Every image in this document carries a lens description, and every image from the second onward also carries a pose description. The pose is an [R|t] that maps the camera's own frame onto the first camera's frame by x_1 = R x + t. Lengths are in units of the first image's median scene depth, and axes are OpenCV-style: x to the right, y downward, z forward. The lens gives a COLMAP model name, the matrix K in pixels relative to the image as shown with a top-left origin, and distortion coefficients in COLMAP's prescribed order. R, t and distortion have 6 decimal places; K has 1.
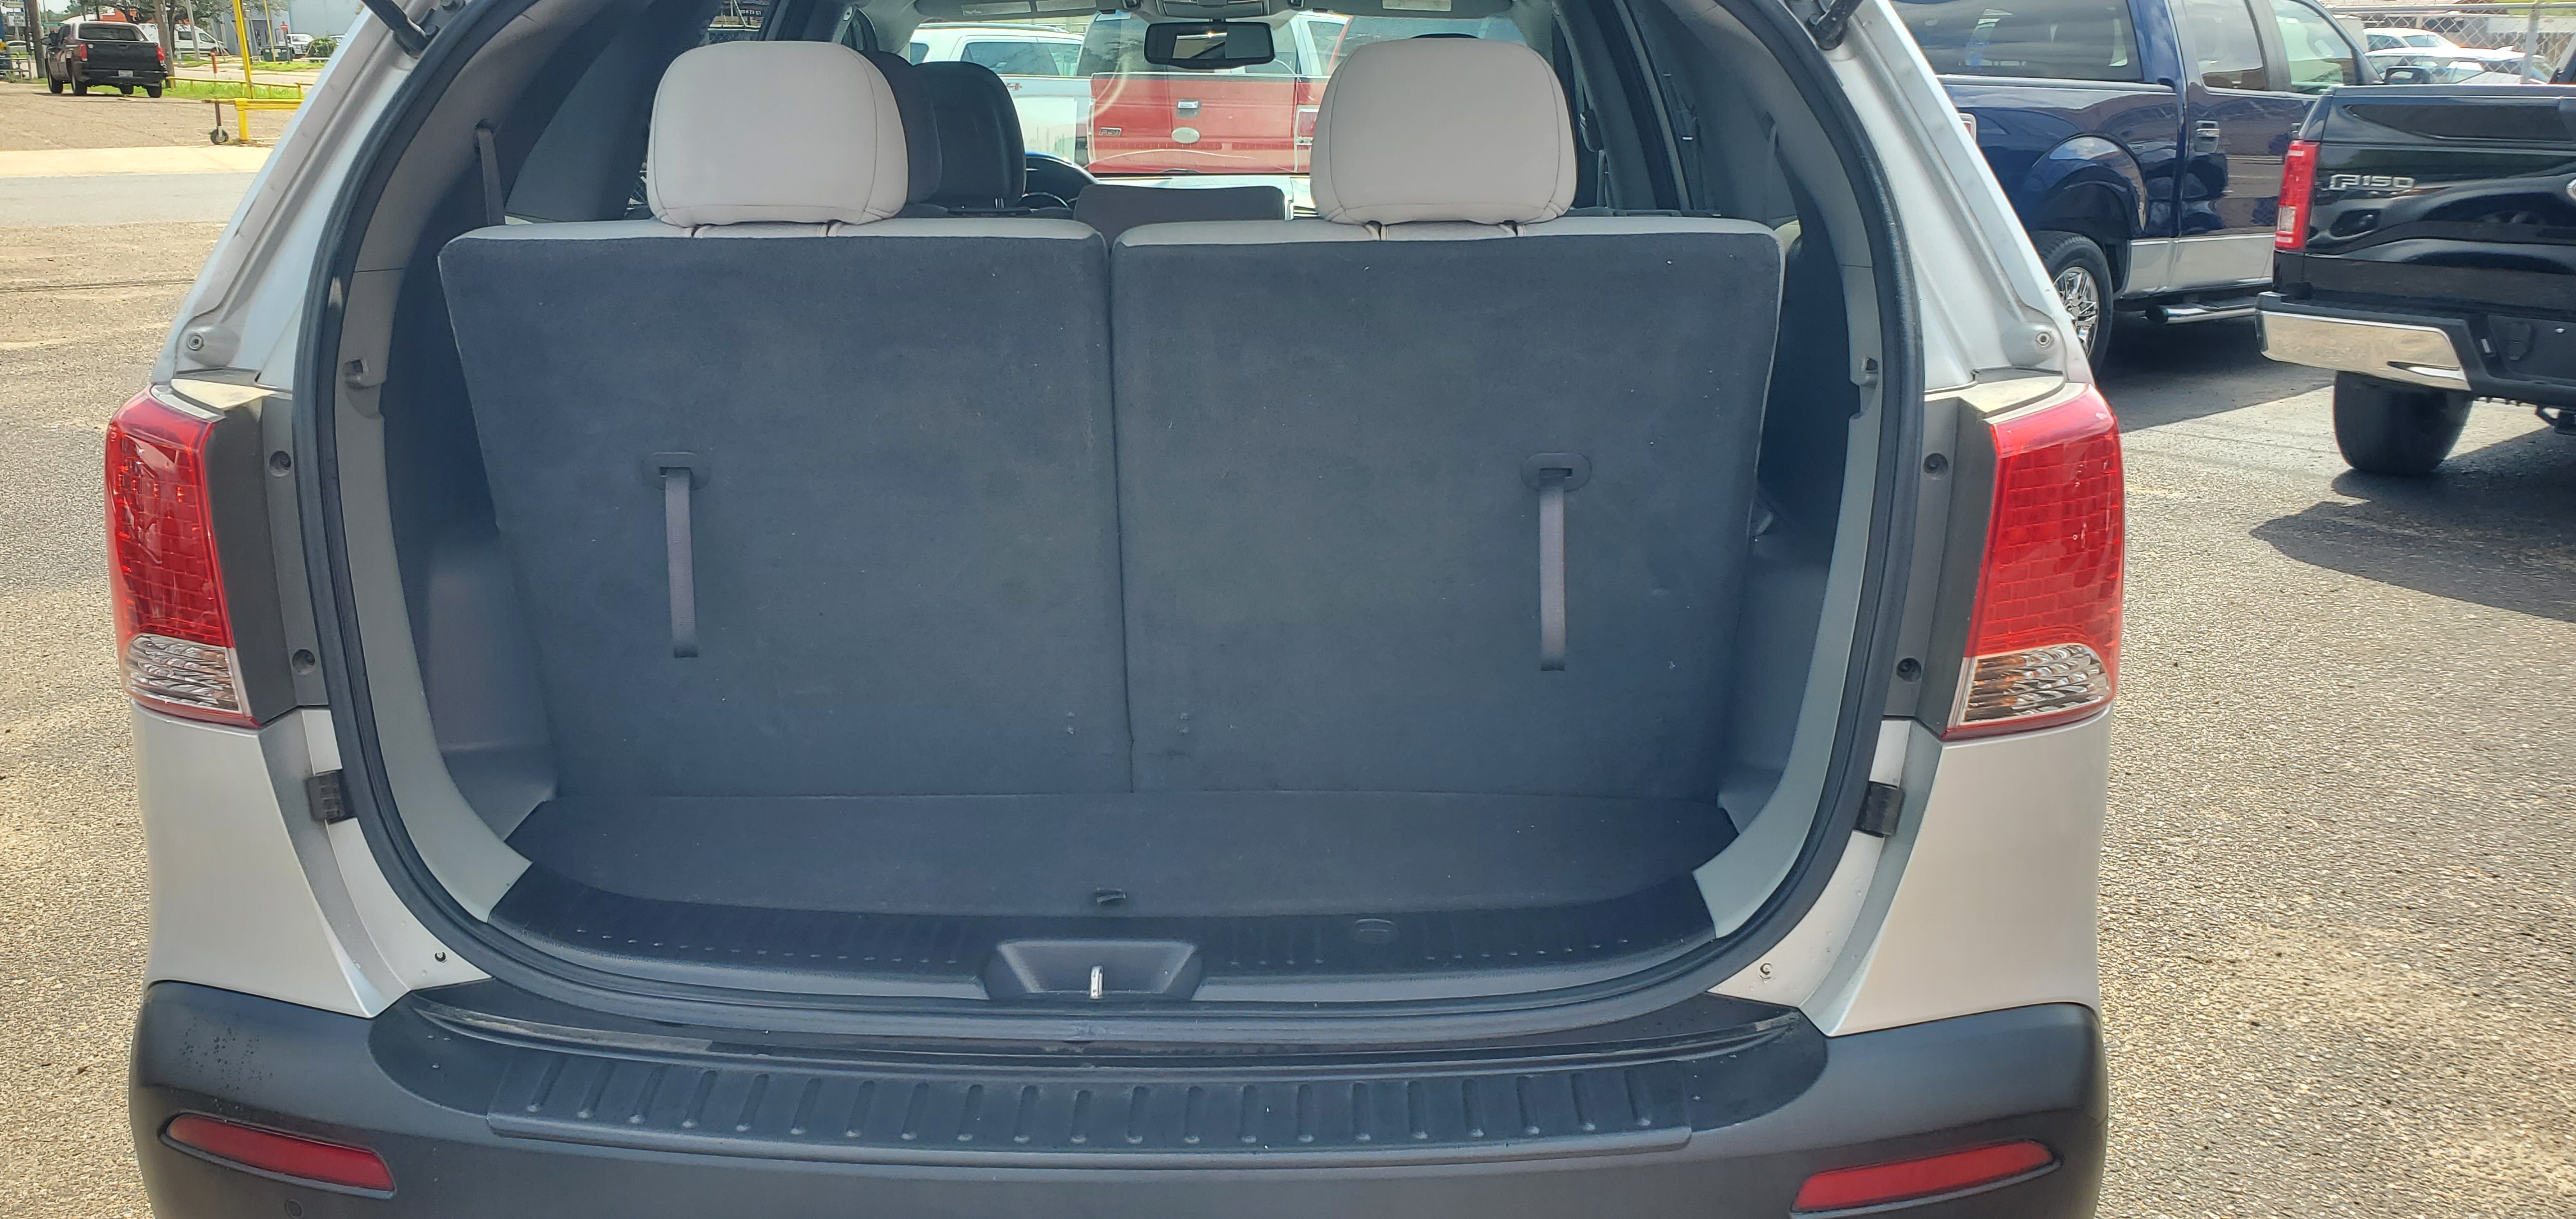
lens RADIAL K [[2054.2, 0, 1230.1], [0, 2054.2, 576.7], [0, 0, 1]] dist [0.034640, -0.015862]
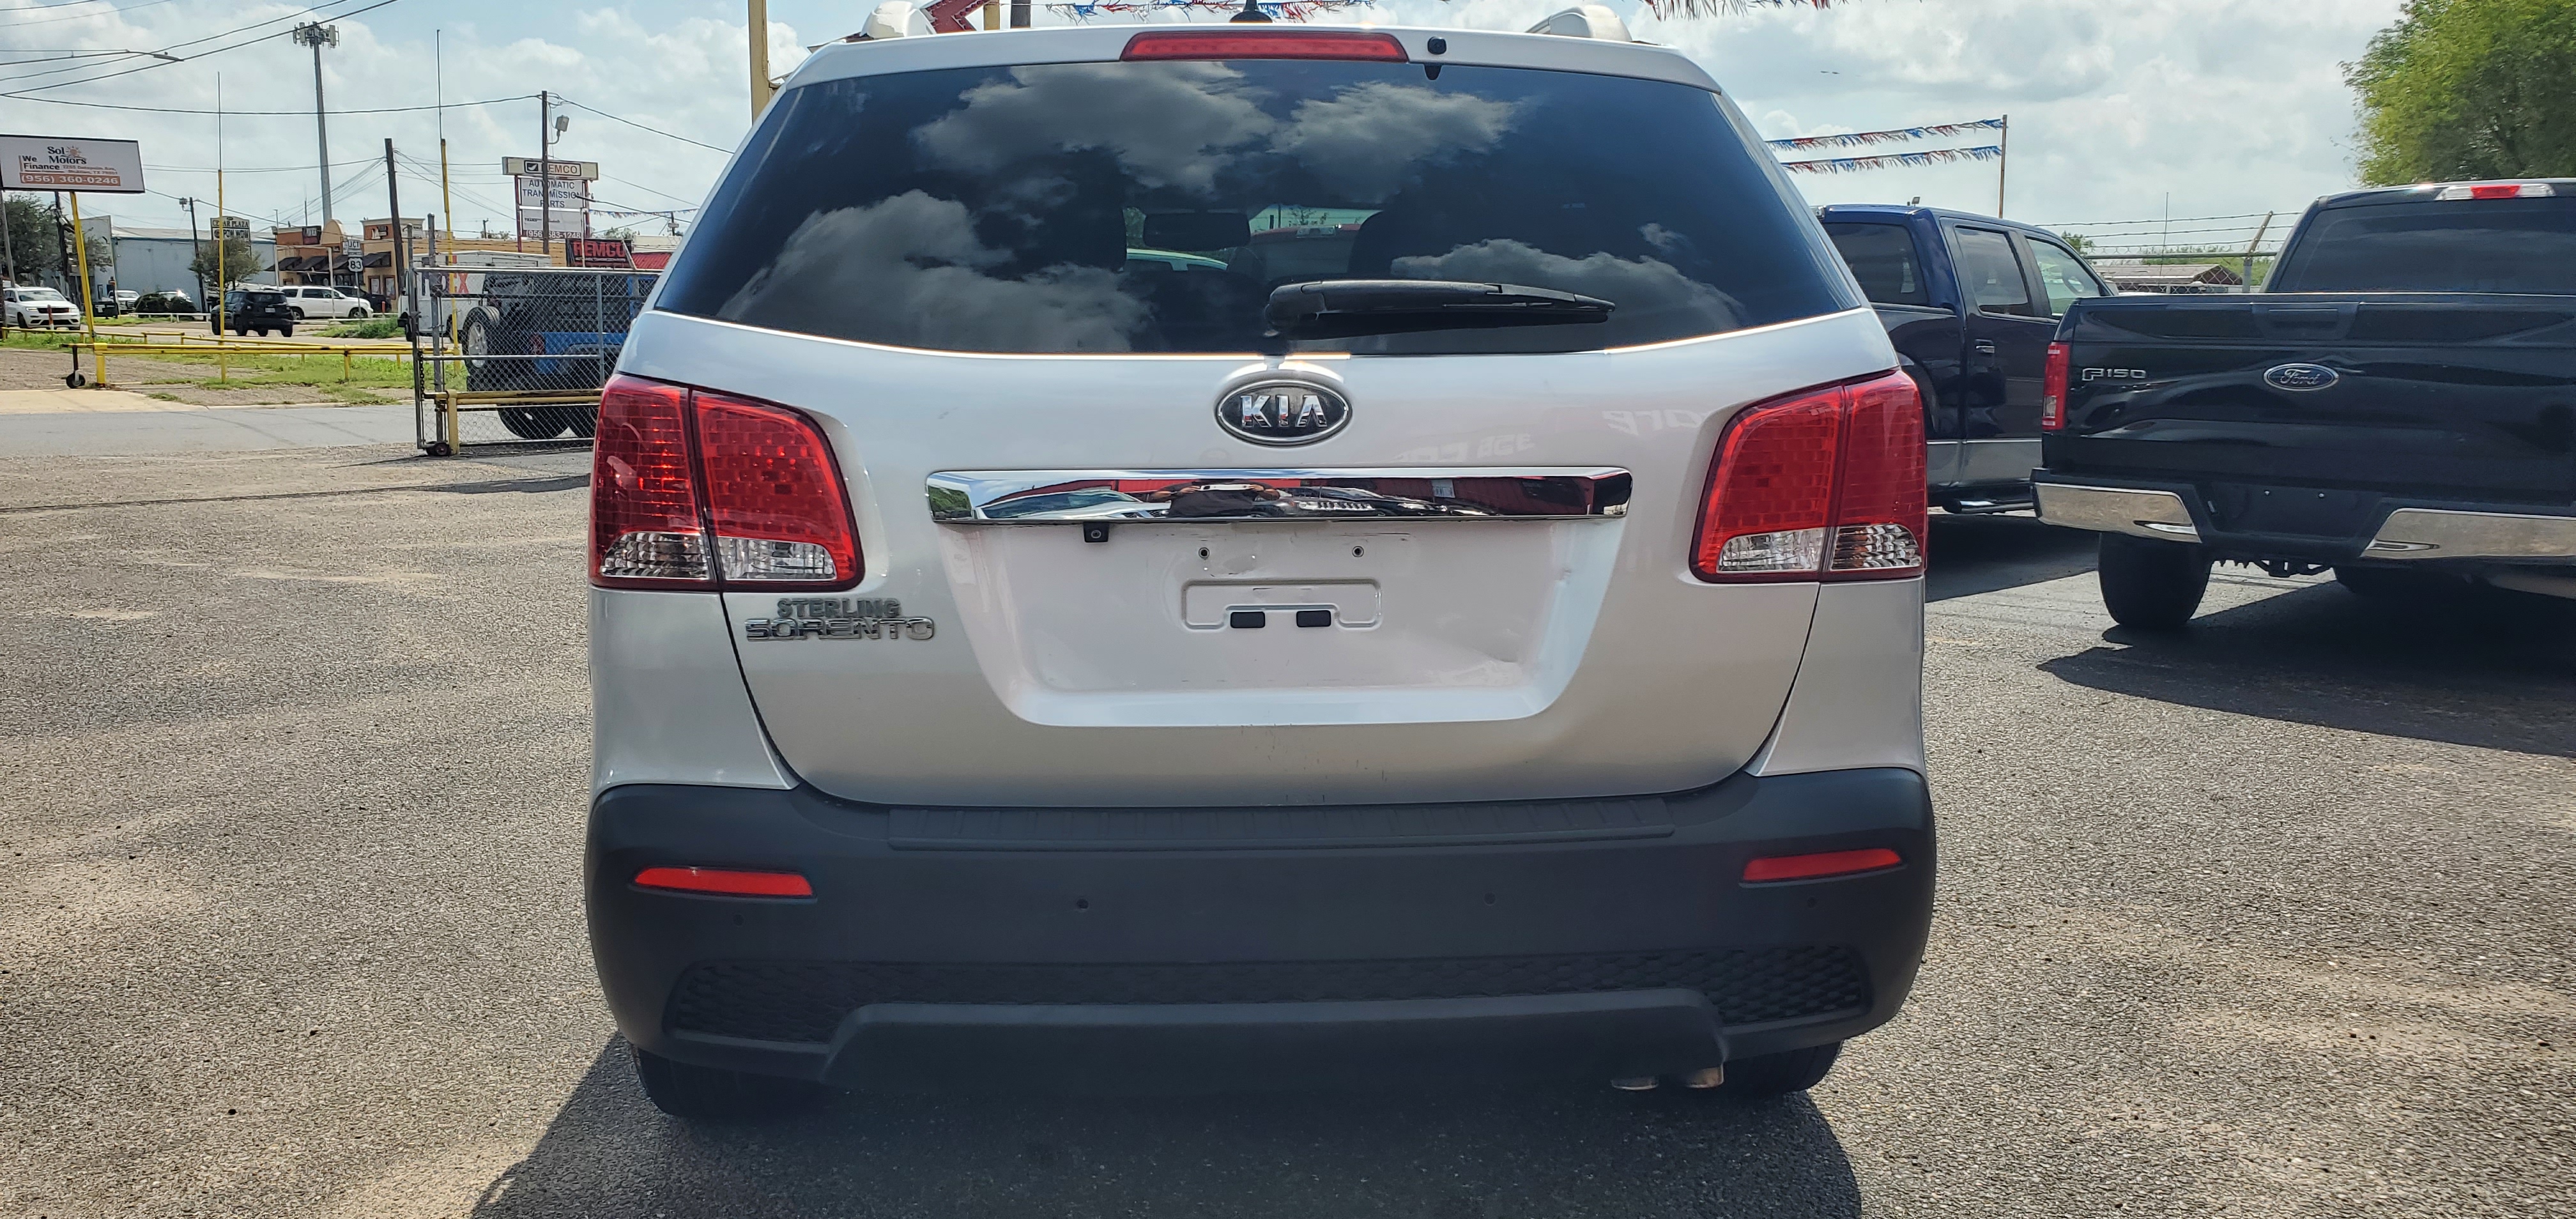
lens RADIAL K [[2054.2, 0, 1289.7], [0, 2054.2, 616.6], [0, 0, 1]] dist [0.034640, -0.015862]
pose [[0.994476, -0.009692, 0.104518, -0.054727], [0.020698, 0.994285, -0.104737, 0.063857], [-0.102905, 0.106322, 0.988993, -0.125110]]
